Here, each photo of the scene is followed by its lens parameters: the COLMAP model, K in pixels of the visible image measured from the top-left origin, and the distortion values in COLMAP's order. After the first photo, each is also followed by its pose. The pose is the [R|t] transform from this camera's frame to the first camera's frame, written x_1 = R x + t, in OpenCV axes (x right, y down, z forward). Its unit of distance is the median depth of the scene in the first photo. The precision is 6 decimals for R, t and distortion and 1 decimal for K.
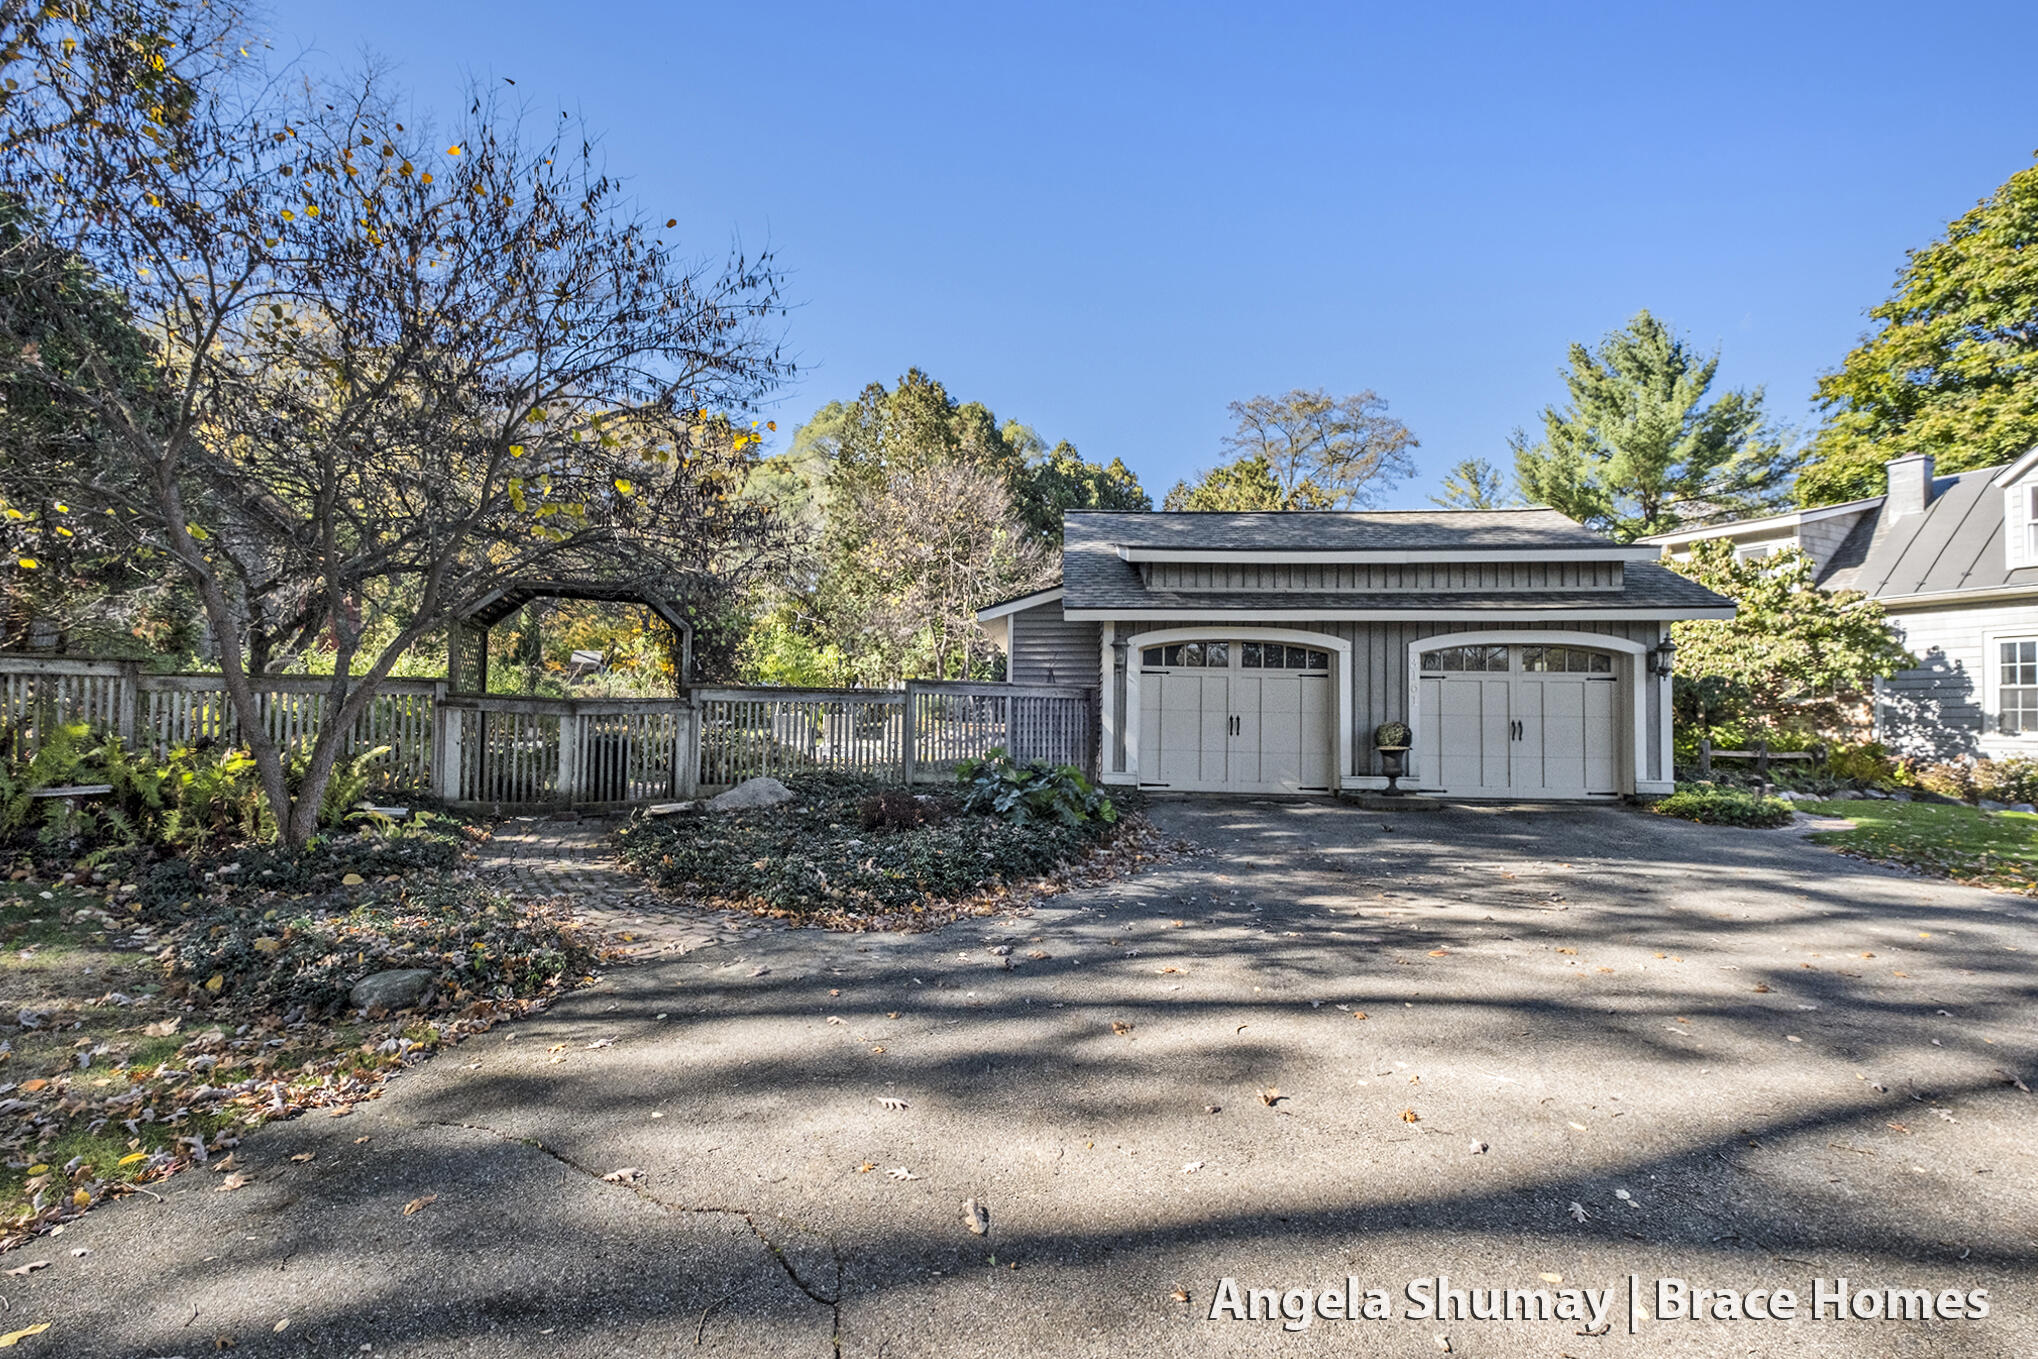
lens RADIAL K [[878.4, 0, 1012.8], [0, 878.4, 667.8], [0, 0, 1]] dist [-0.000709, -0.000230]
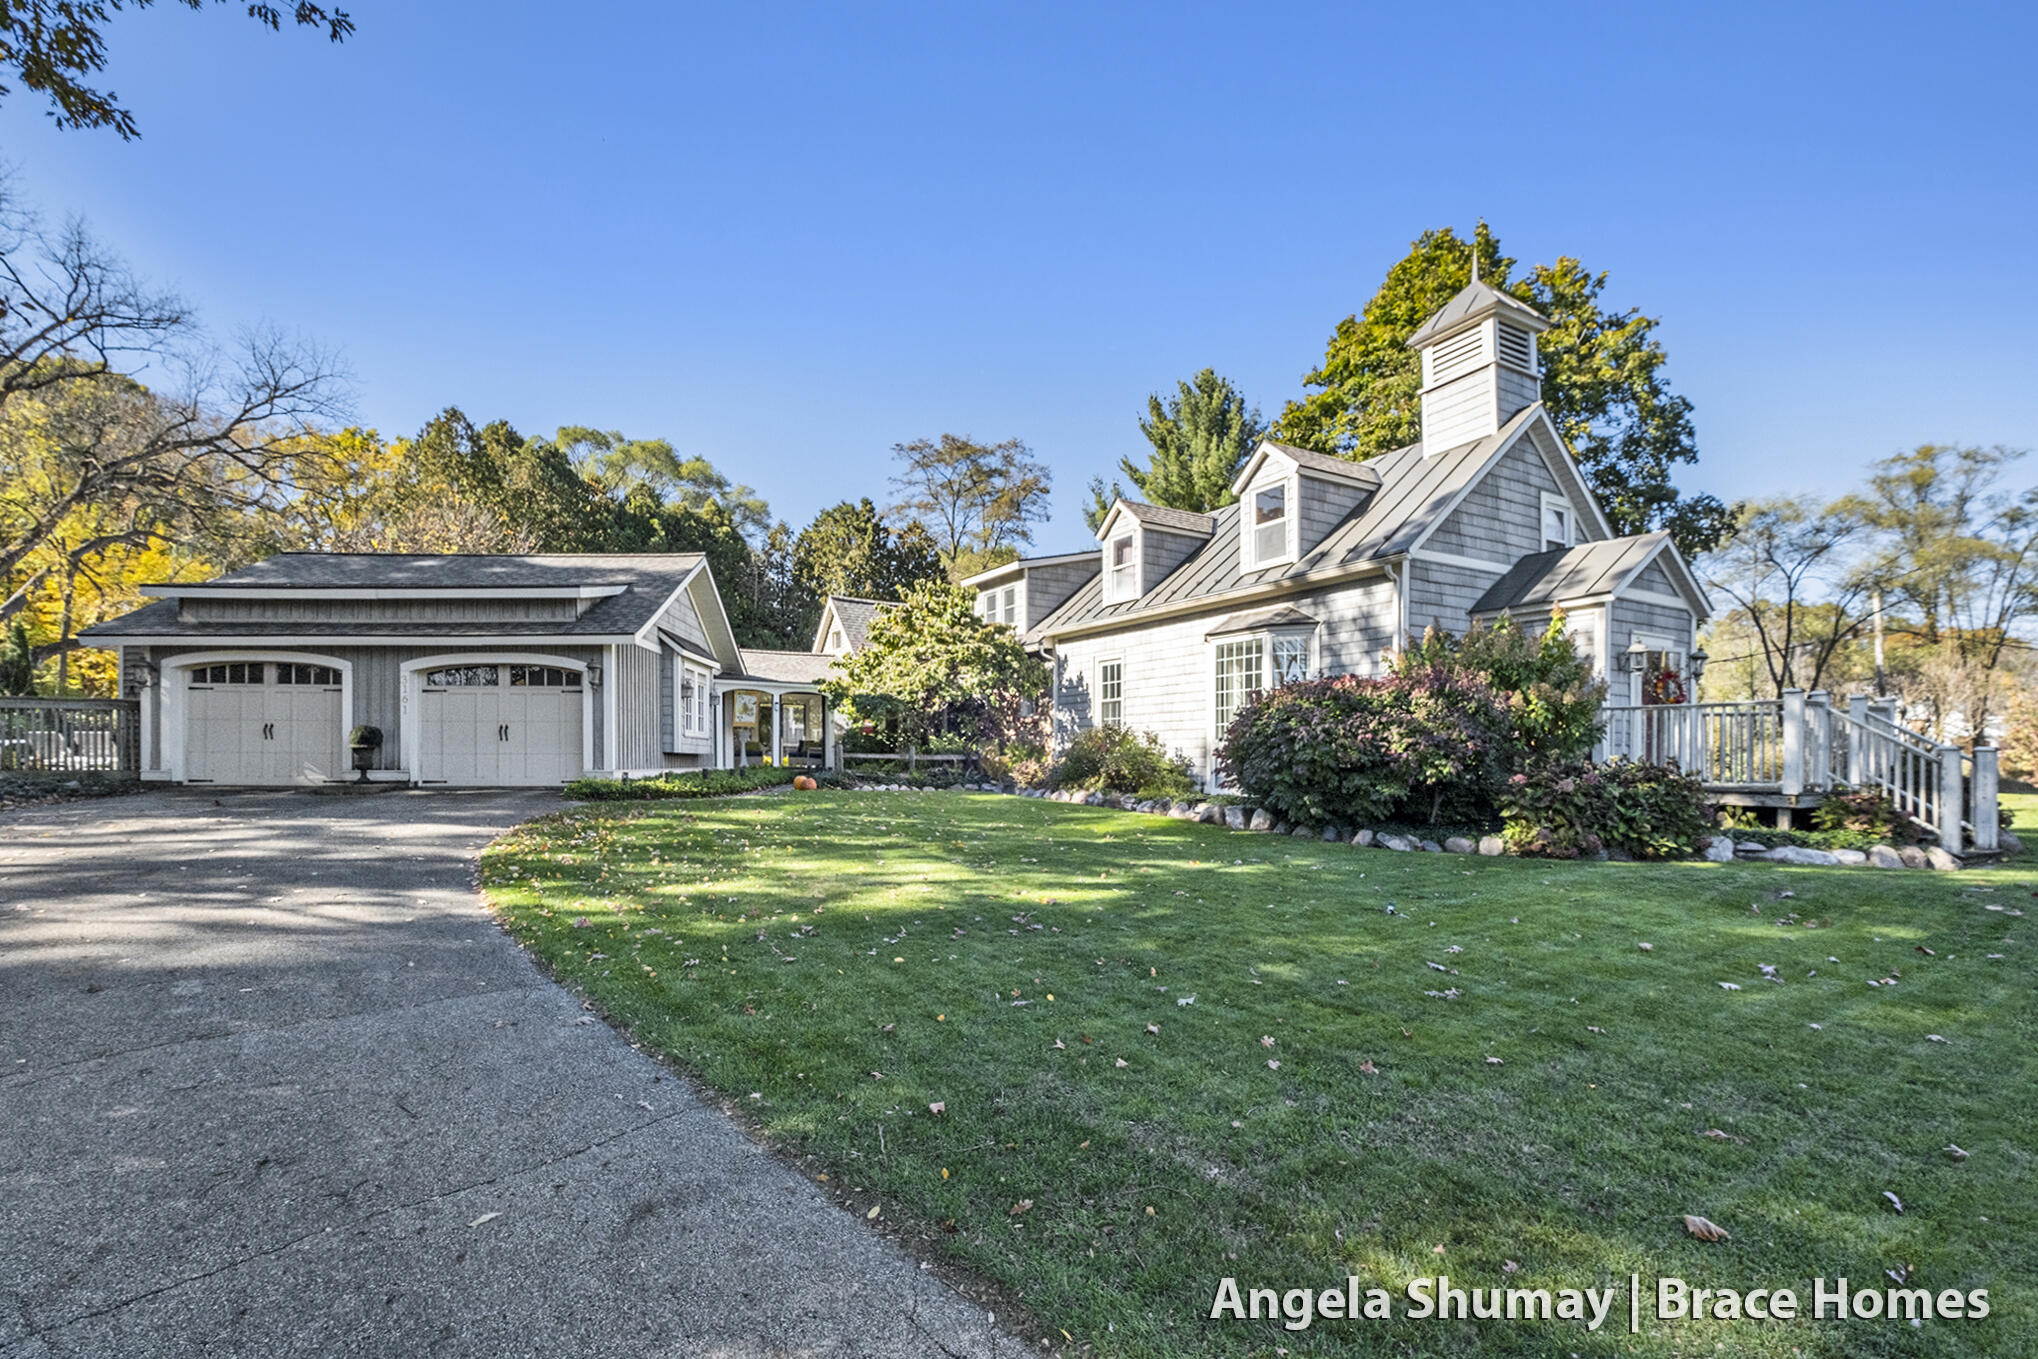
lens RADIAL K [[878.4, 0, 1024.0], [0, 878.4, 691.4], [0, 0, 1]] dist [-0.000709, -0.000230]
pose [[0.999291, 0.001353, 0.037625, 1.264731], [-0.001081, 0.999973, -0.007254, 0.019385], [-0.037634, 0.007208, 0.999266, -0.271730]]
